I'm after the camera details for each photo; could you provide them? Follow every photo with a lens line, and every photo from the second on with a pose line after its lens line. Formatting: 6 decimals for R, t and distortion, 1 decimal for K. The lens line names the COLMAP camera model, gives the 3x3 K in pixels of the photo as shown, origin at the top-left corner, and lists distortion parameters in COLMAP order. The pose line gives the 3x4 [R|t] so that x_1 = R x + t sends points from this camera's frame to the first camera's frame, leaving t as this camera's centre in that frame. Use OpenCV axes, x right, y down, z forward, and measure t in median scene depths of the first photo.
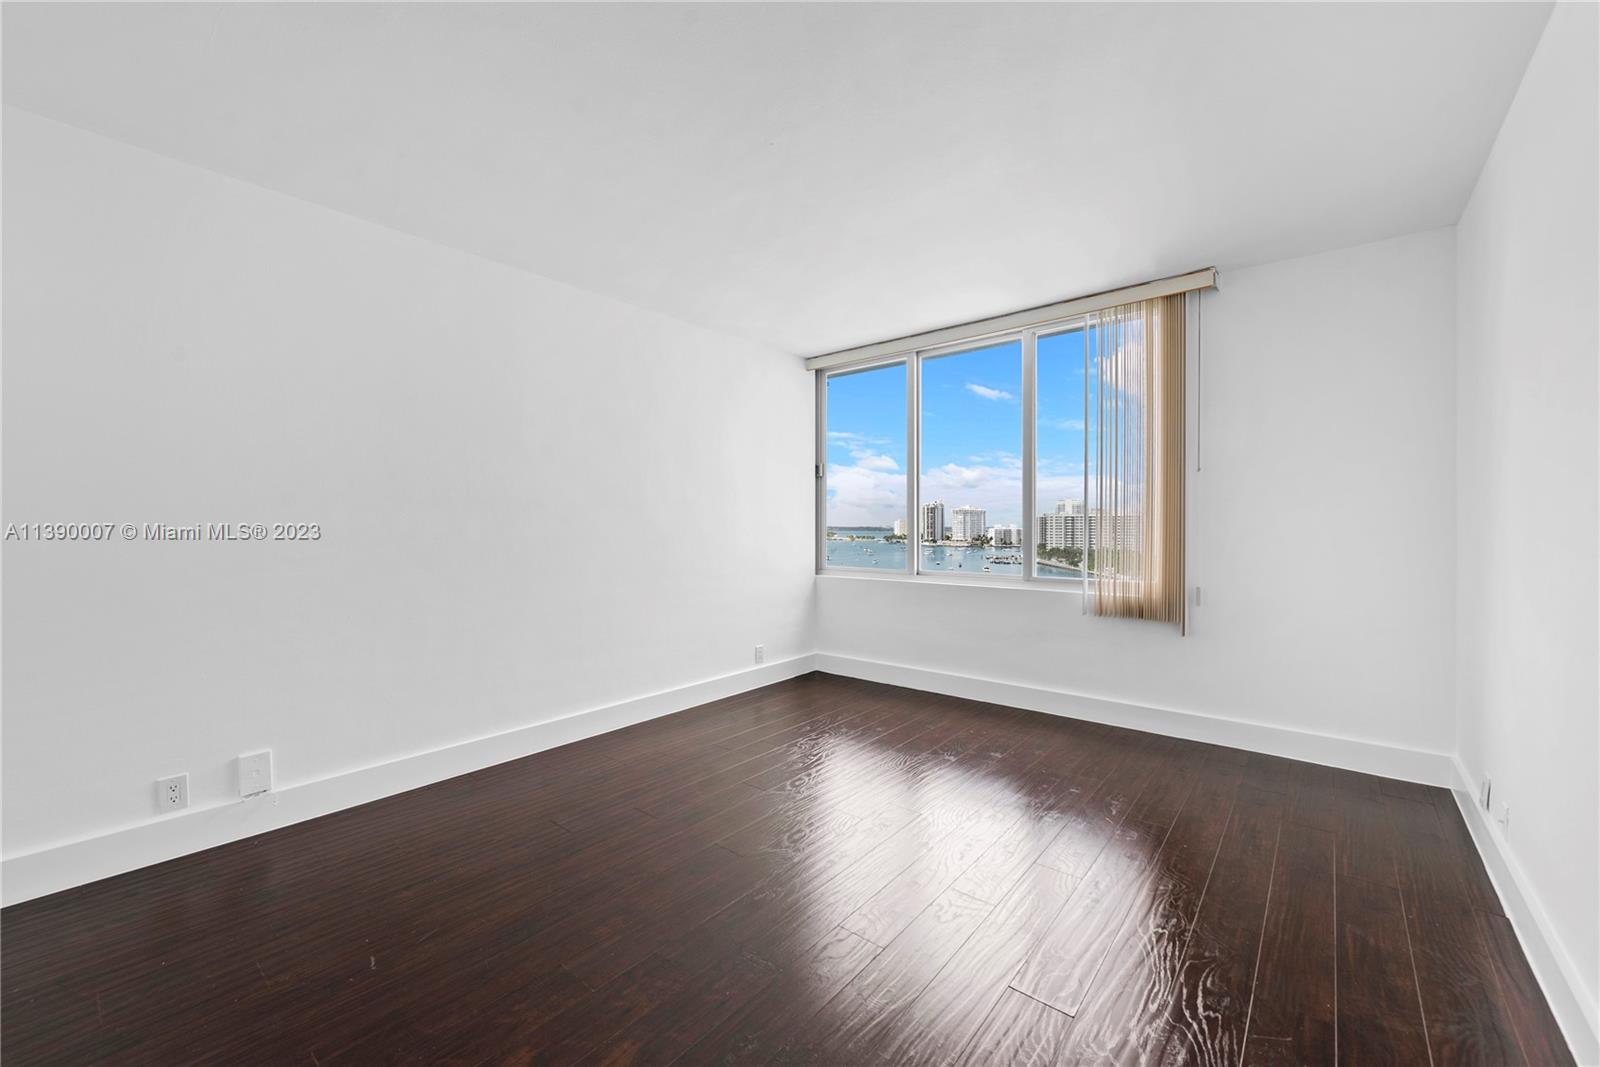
lens RADIAL K [[628.9, 0, 796.1], [0, 628.9, 527.4], [0, 0, 1]] dist [0.002373, -0.000383]
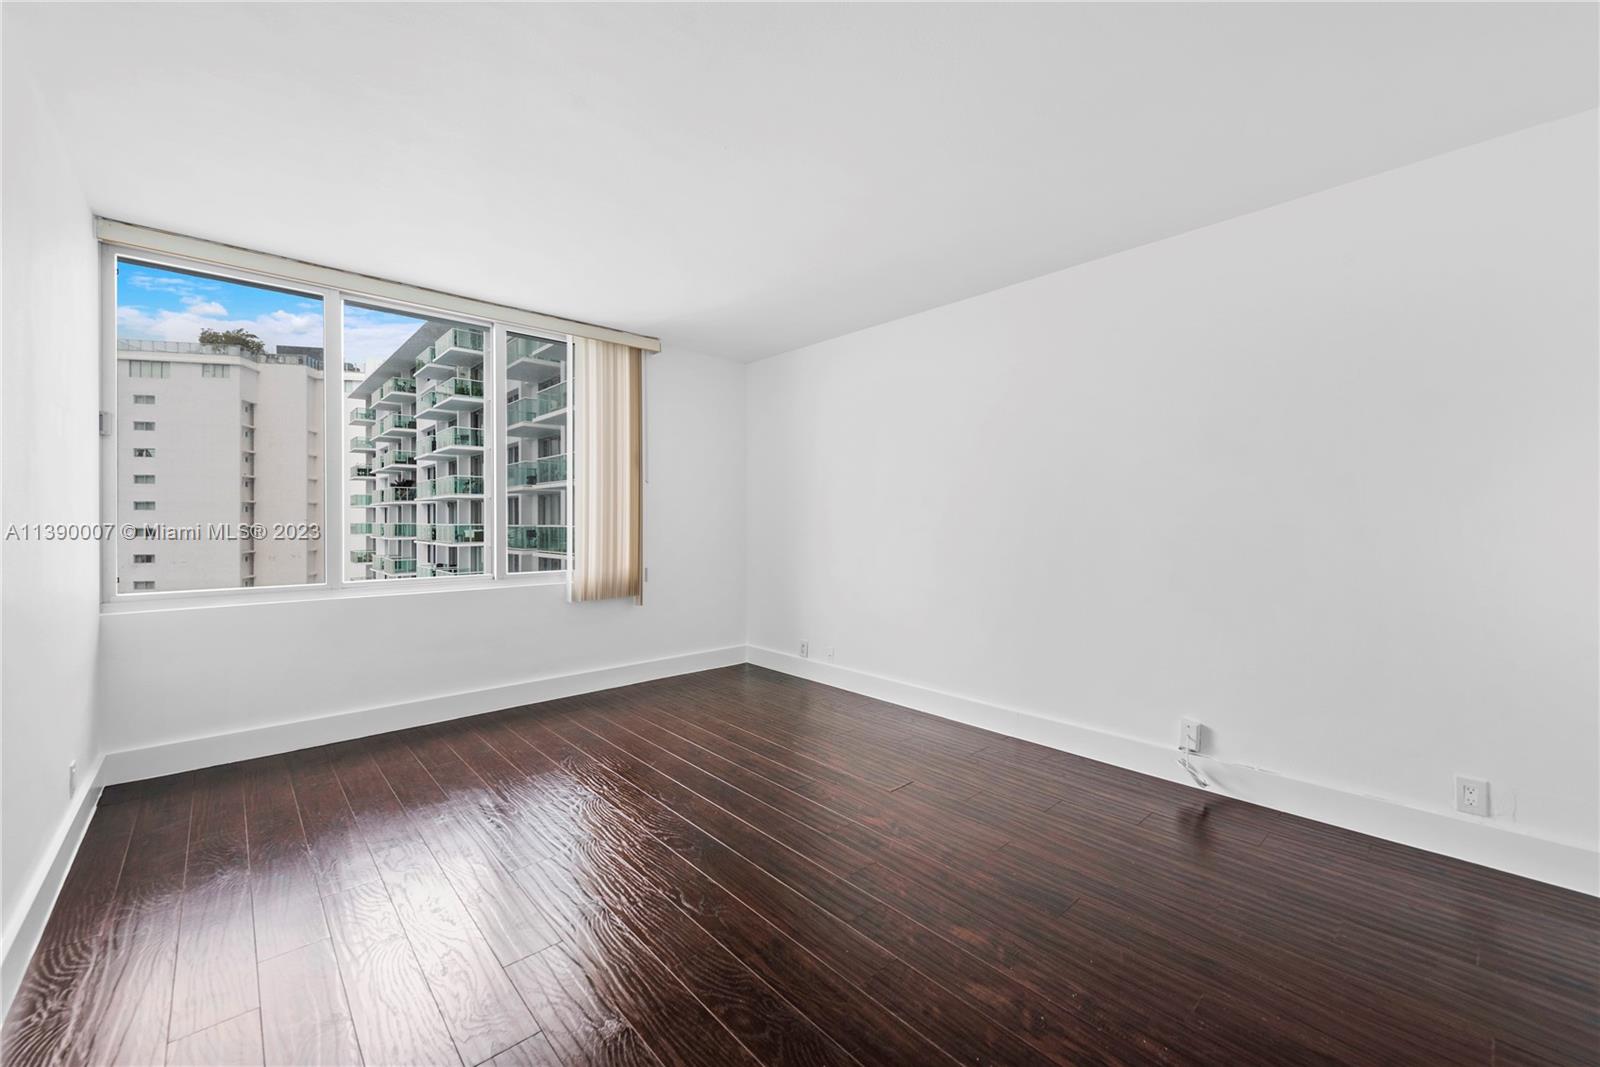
lens RADIAL K [[628.9, 0, 796.1], [0, 628.9, 527.4], [0, 0, 1]] dist [0.002373, -0.000383]
pose [[0.125988, -0.009340, 0.991988, -0.648673], [-0.002514, 0.999949, 0.009734, -0.008337], [-0.992029, -0.003720, 0.125958, 0.487423]]
